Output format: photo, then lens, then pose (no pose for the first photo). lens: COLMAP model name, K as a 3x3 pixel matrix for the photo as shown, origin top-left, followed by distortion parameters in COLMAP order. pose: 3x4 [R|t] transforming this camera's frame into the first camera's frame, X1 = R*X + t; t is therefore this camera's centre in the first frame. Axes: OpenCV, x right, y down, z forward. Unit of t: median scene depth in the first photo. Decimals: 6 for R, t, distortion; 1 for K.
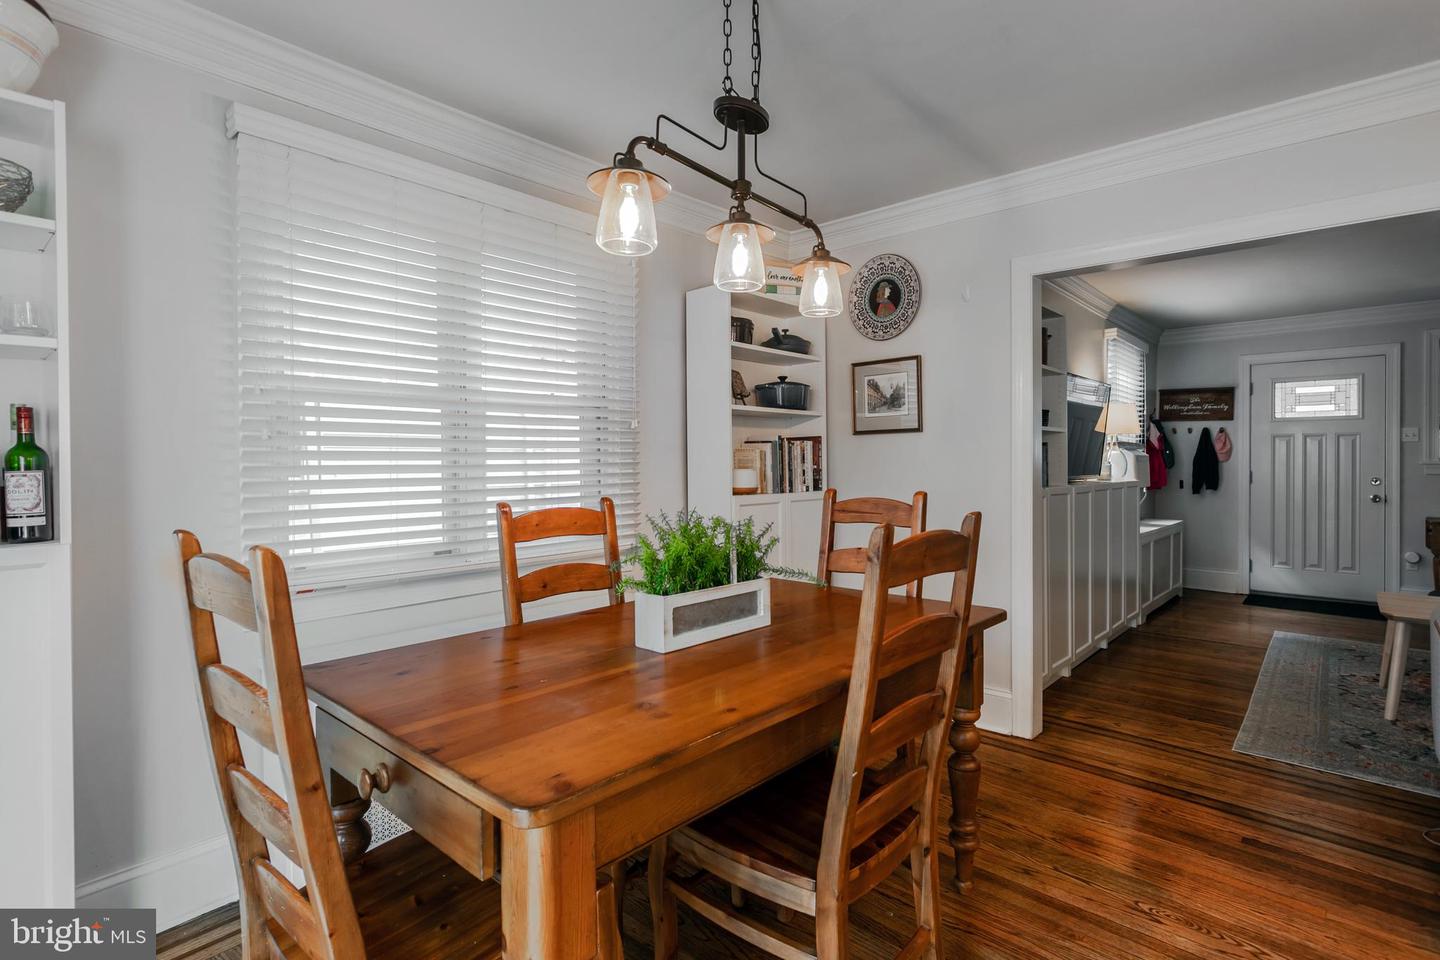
lens RADIAL K [[707.3, 0, 726.3], [0, 707.3, 476.5], [0, 0, 1]] dist [-0.004834, -0.002397]
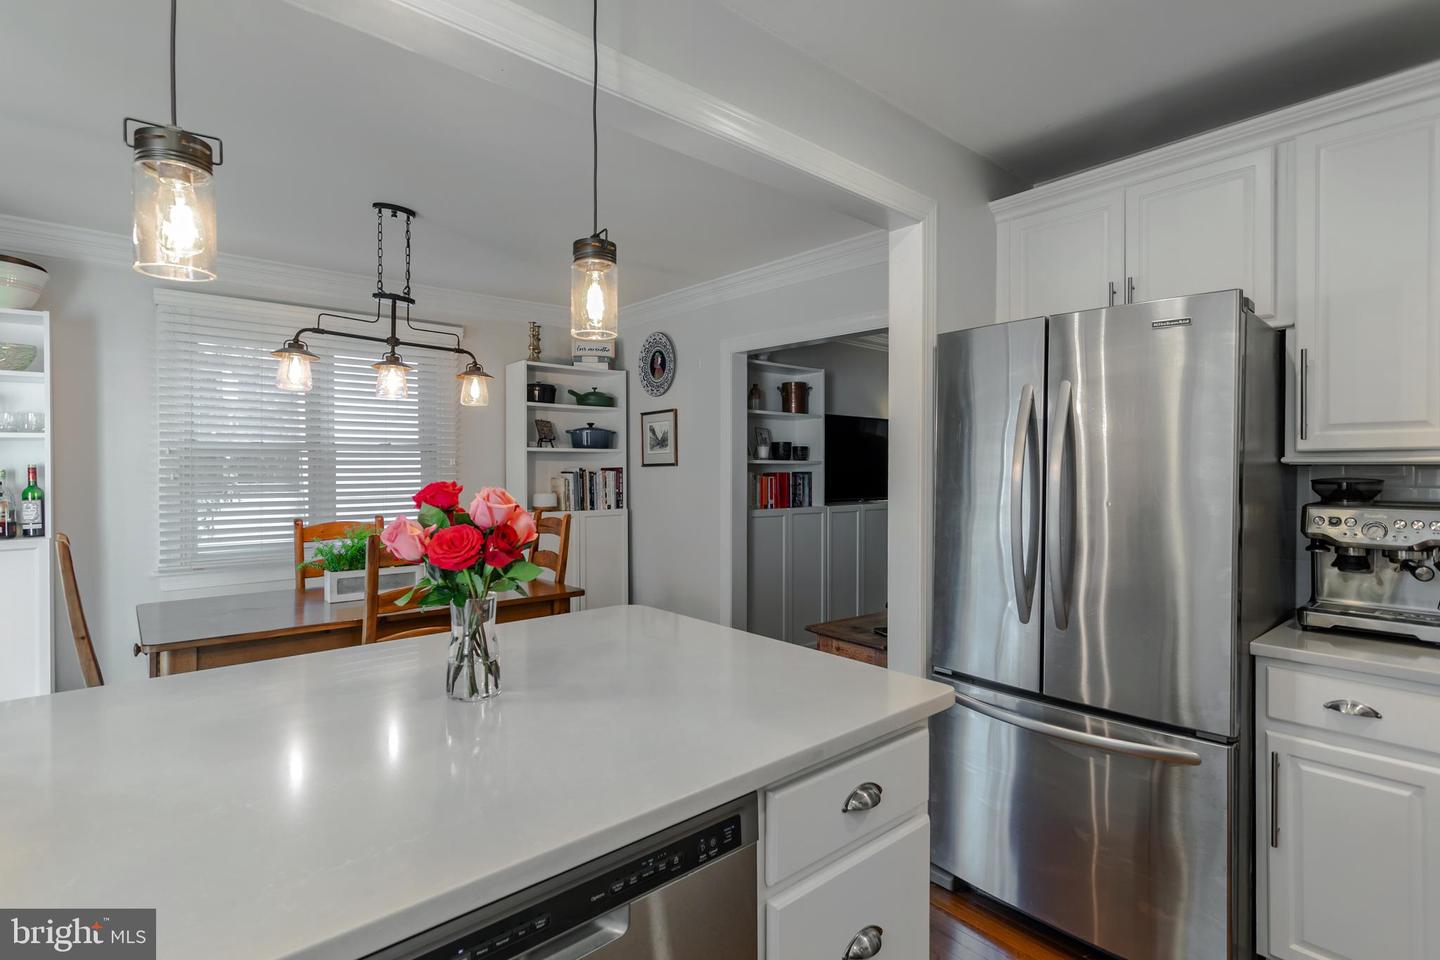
lens RADIAL K [[707.3, 0, 712.2], [0, 707.3, 486.6], [0, 0, 1]] dist [-0.004834, -0.002397]
pose [[0.991802, 0.007718, -0.127548, 0.502066], [-0.007089, 0.999960, 0.005391, -0.031386], [0.127585, -0.004443, 0.991818, -0.309177]]
